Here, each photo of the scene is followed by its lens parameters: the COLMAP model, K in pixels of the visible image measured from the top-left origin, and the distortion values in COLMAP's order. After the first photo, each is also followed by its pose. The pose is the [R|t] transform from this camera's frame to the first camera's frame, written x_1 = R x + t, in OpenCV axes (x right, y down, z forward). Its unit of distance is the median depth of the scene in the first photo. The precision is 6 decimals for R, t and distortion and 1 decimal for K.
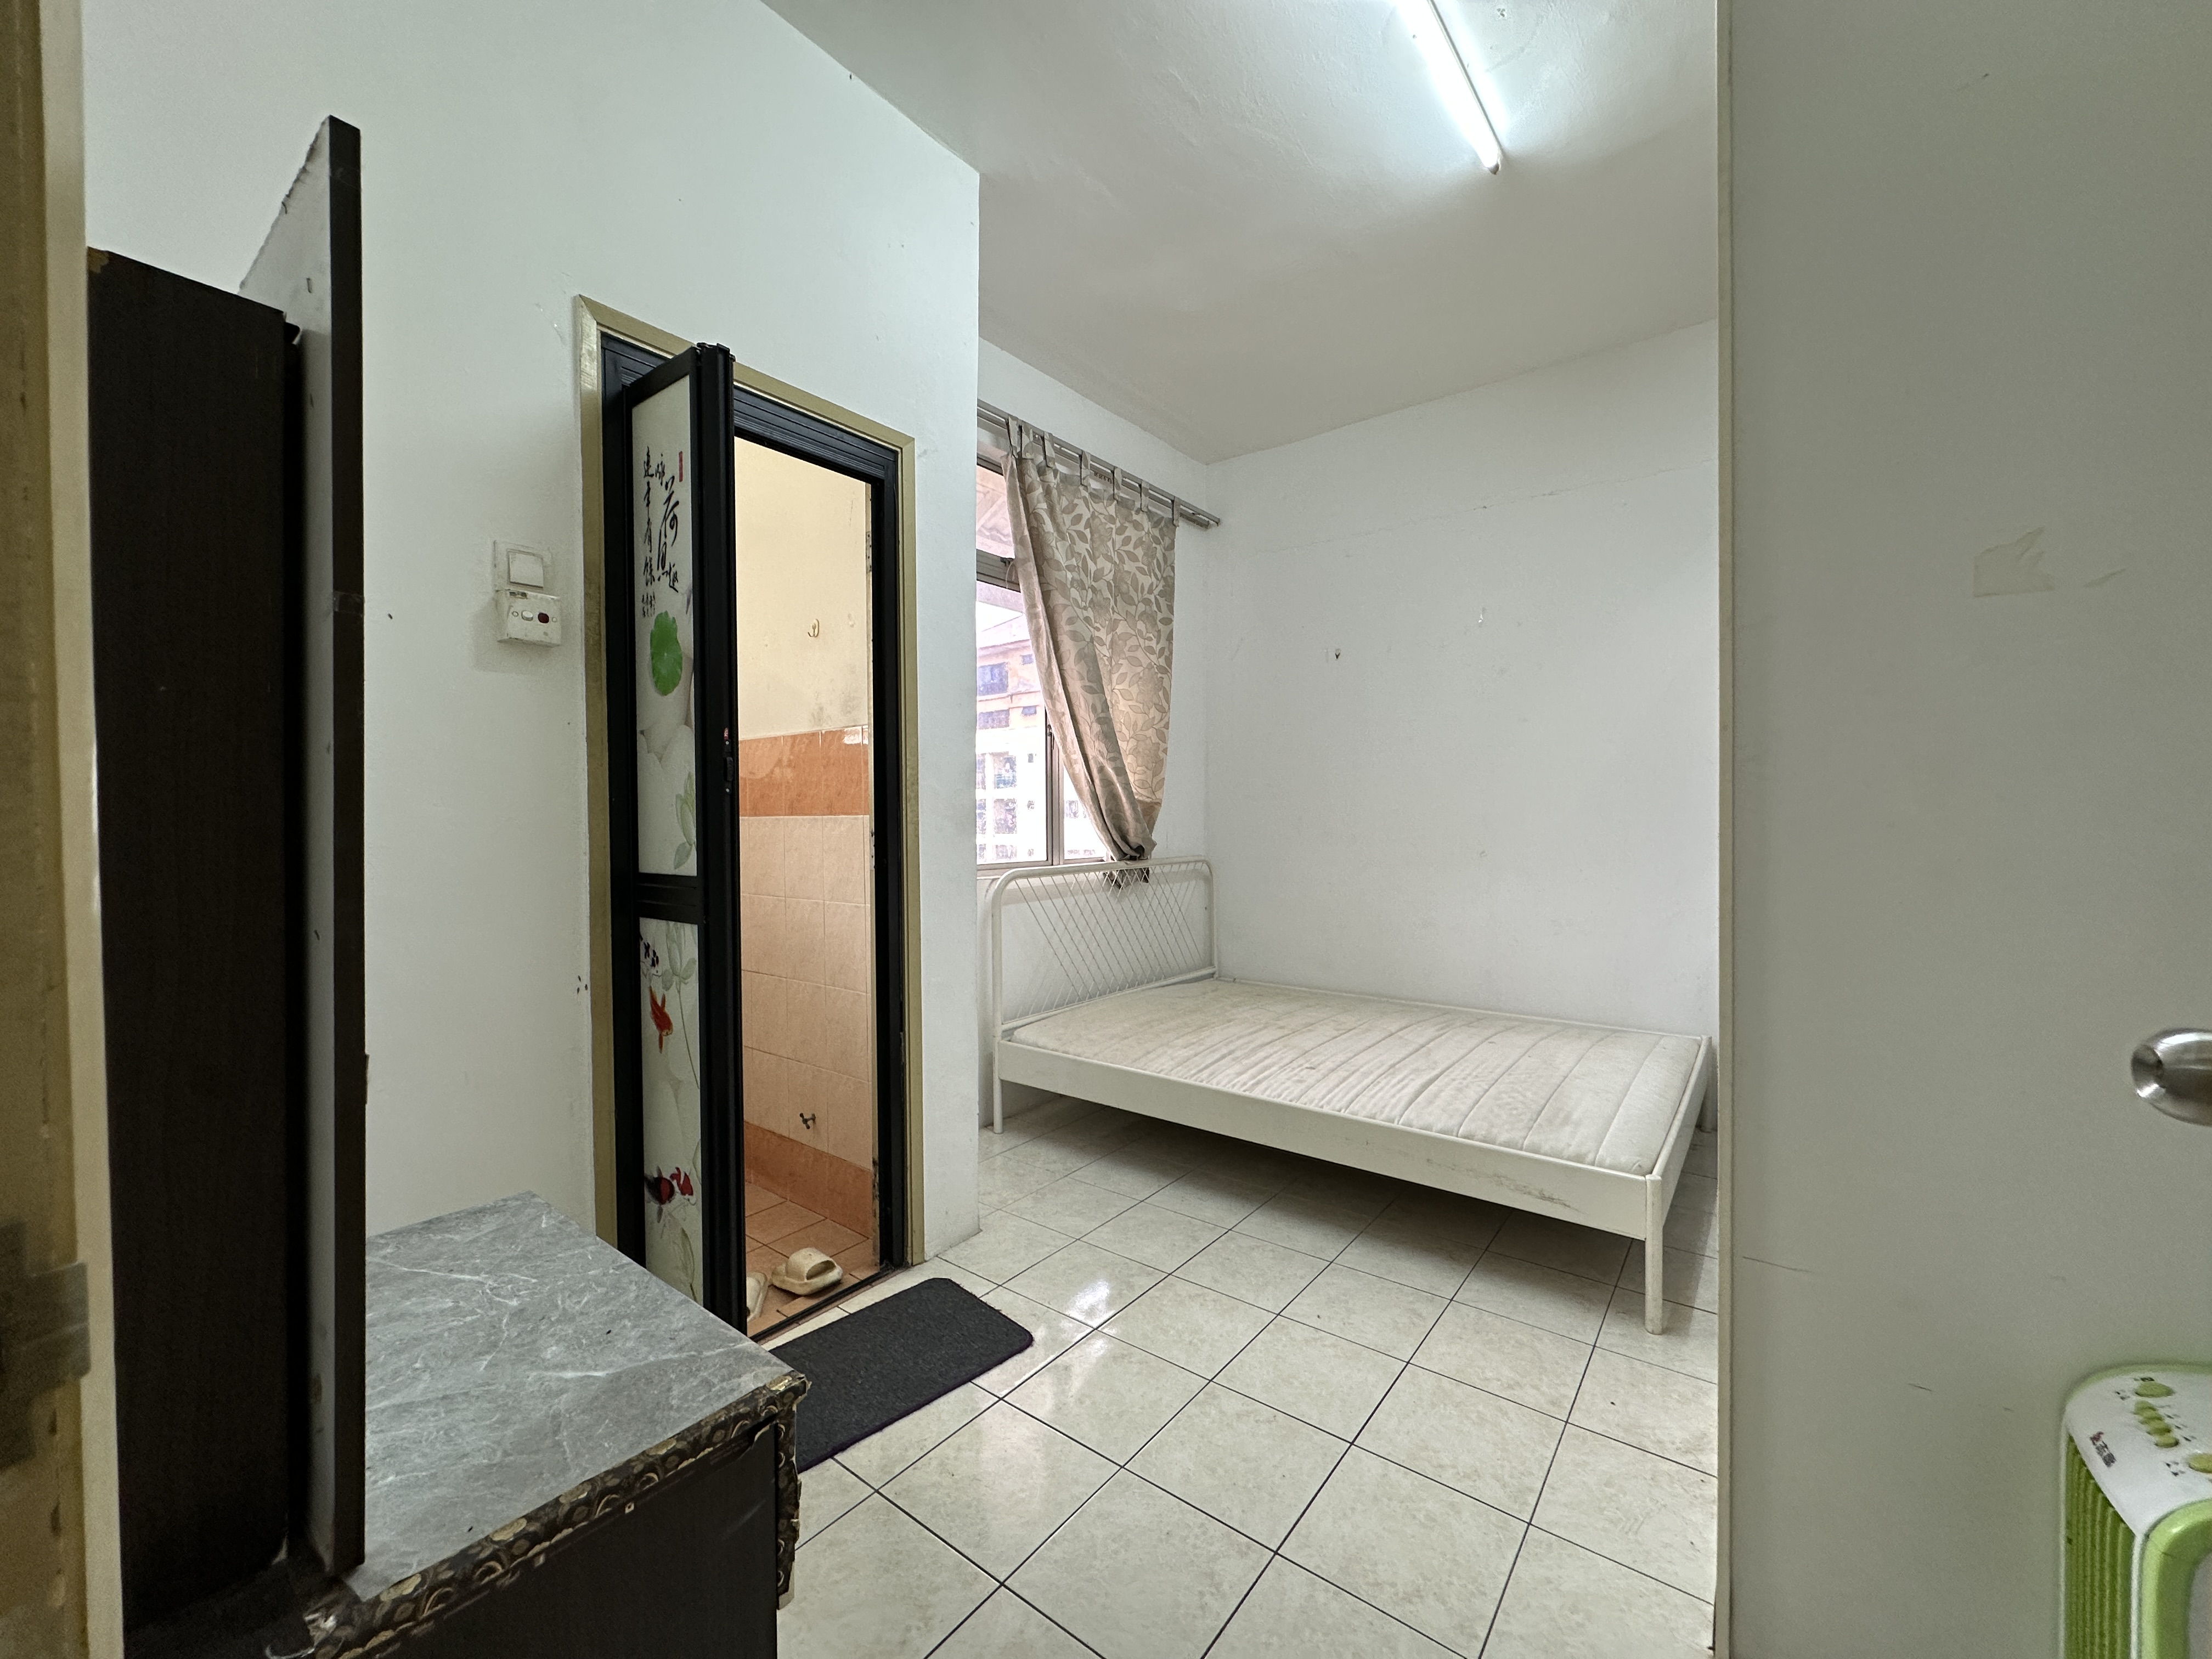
lens RADIAL K [[884.3, 0, 1106.0], [0, 884.3, 829.5], [0, 0, 1]] dist [-0.000051, 0.000094]
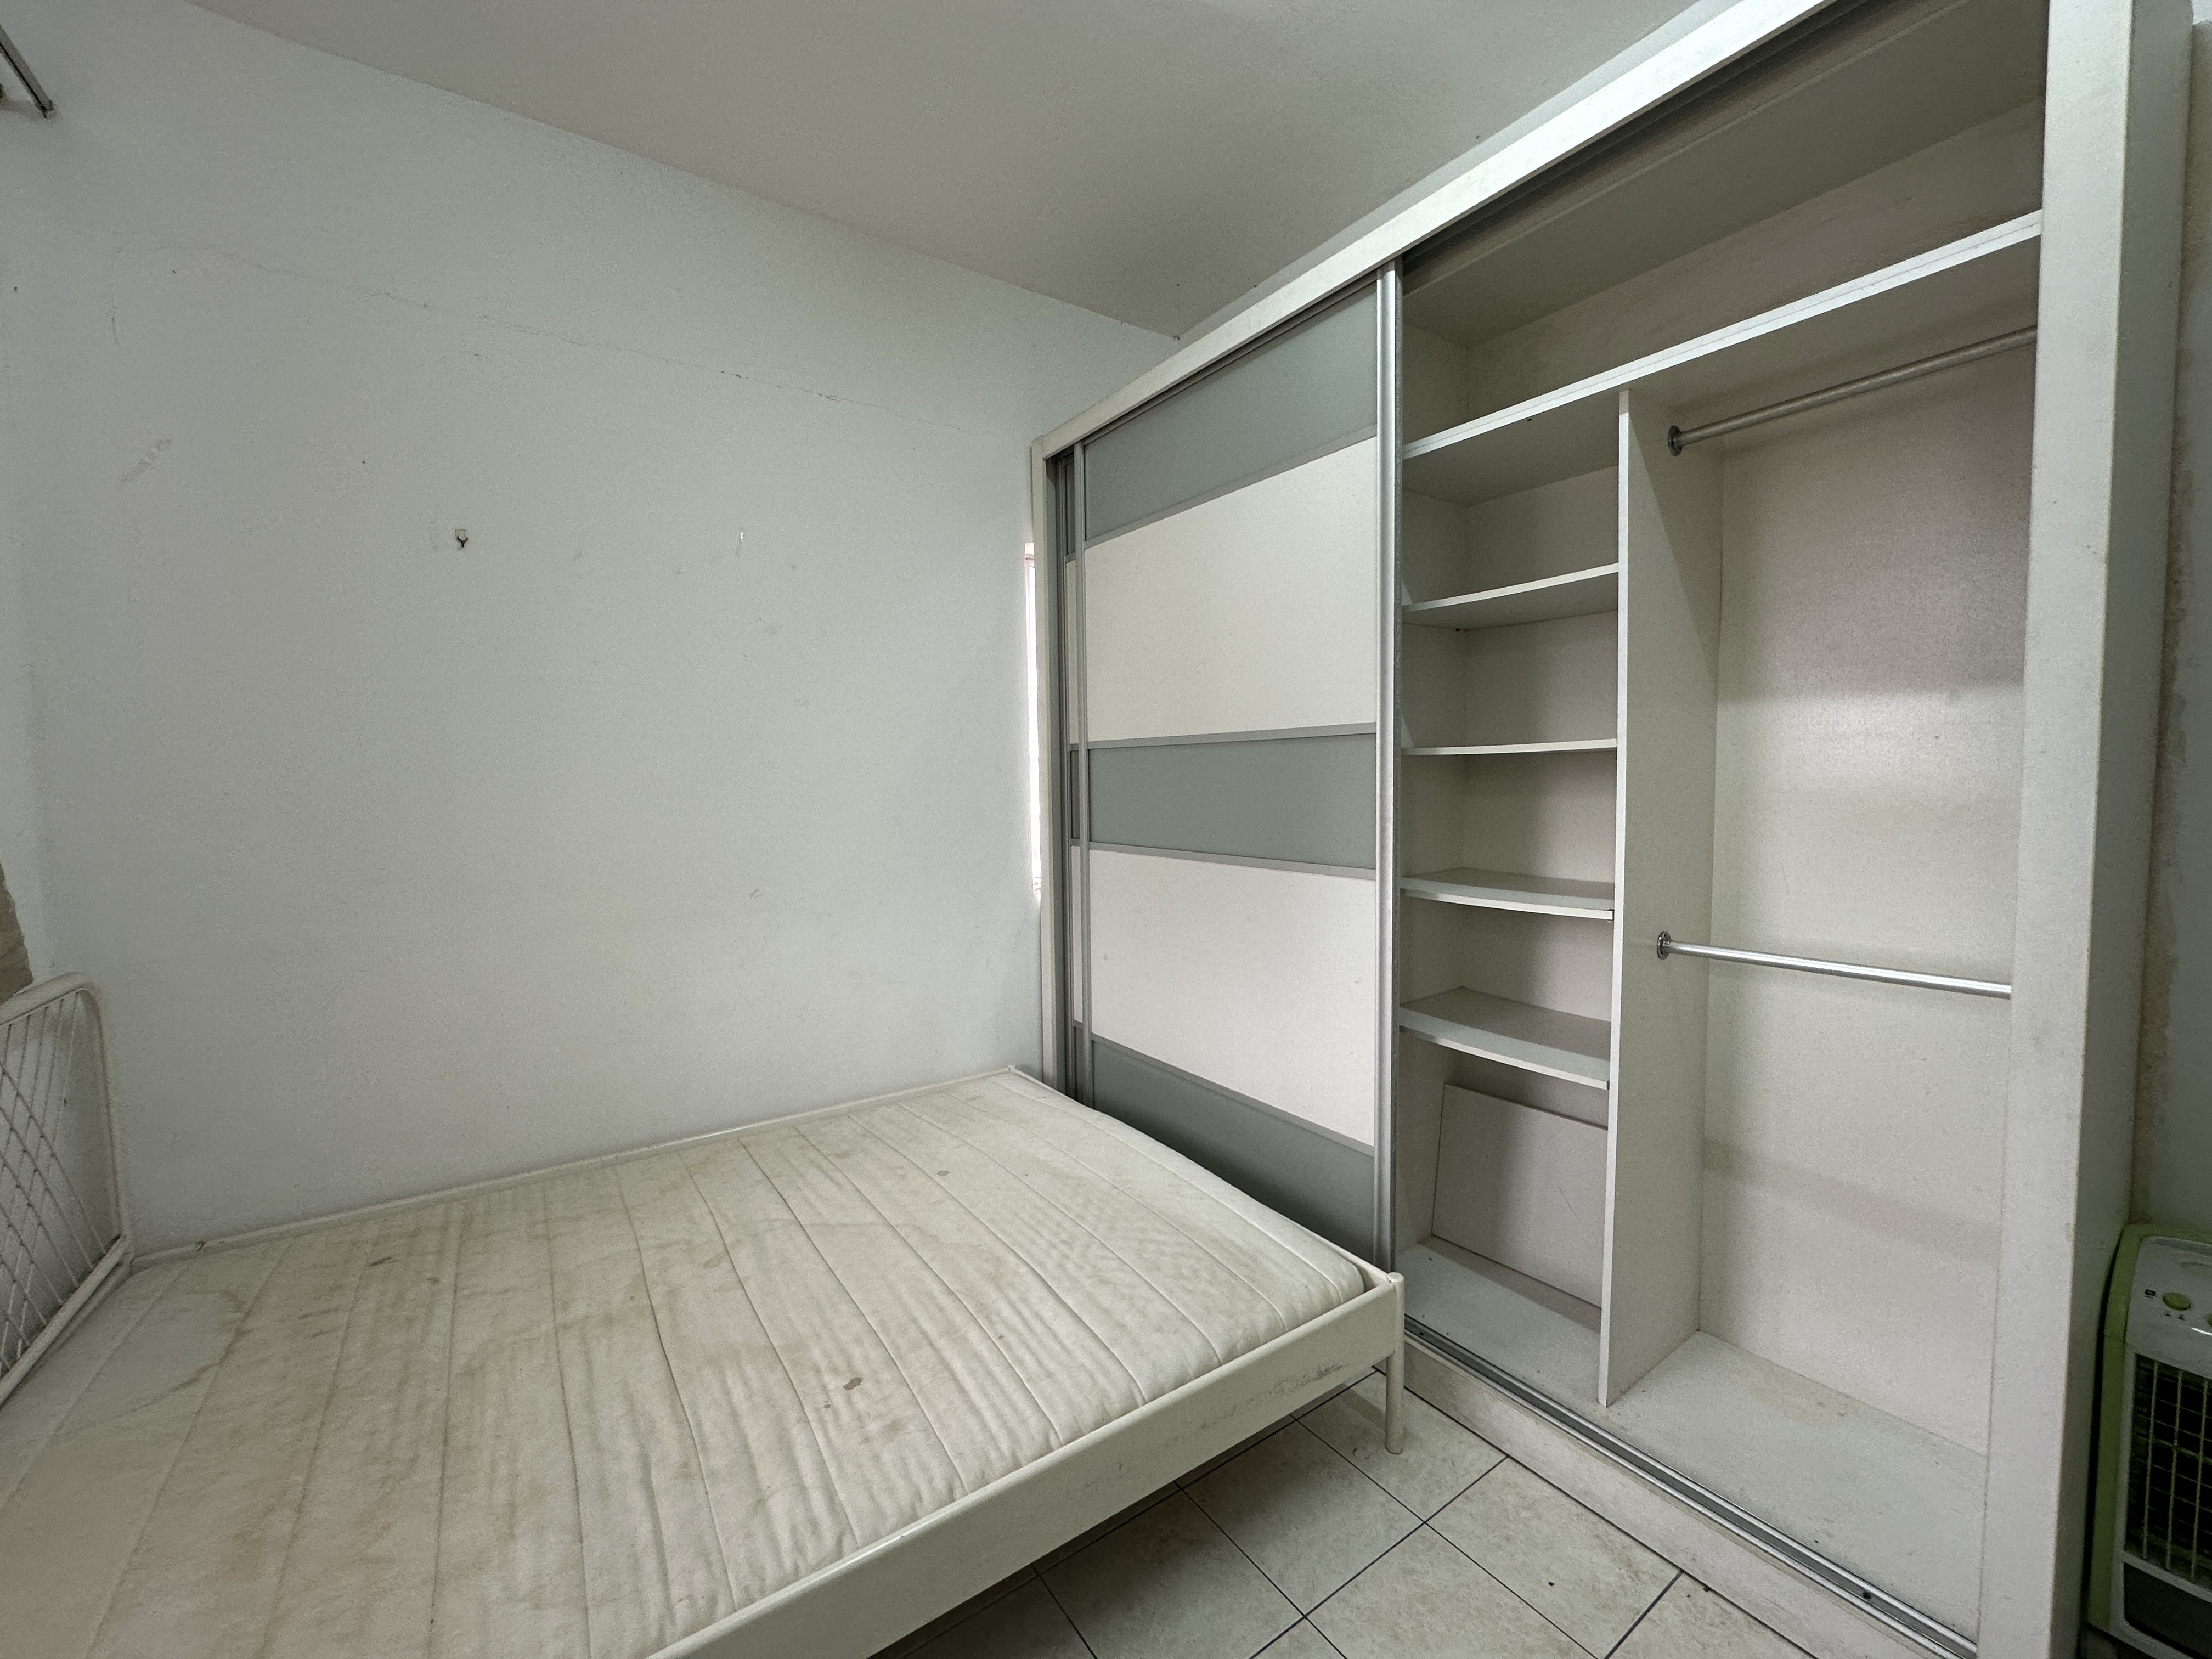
lens RADIAL K [[884.3, 0, 1106.0], [0, 884.3, 829.5], [0, 0, 1]] dist [-0.000051, 0.000094]
pose [[0.302706, -0.053981, 0.951554, -0.194058], [0.024491, 0.998506, 0.048854, -0.067860], [-0.952769, 0.008516, 0.303575, 0.737886]]
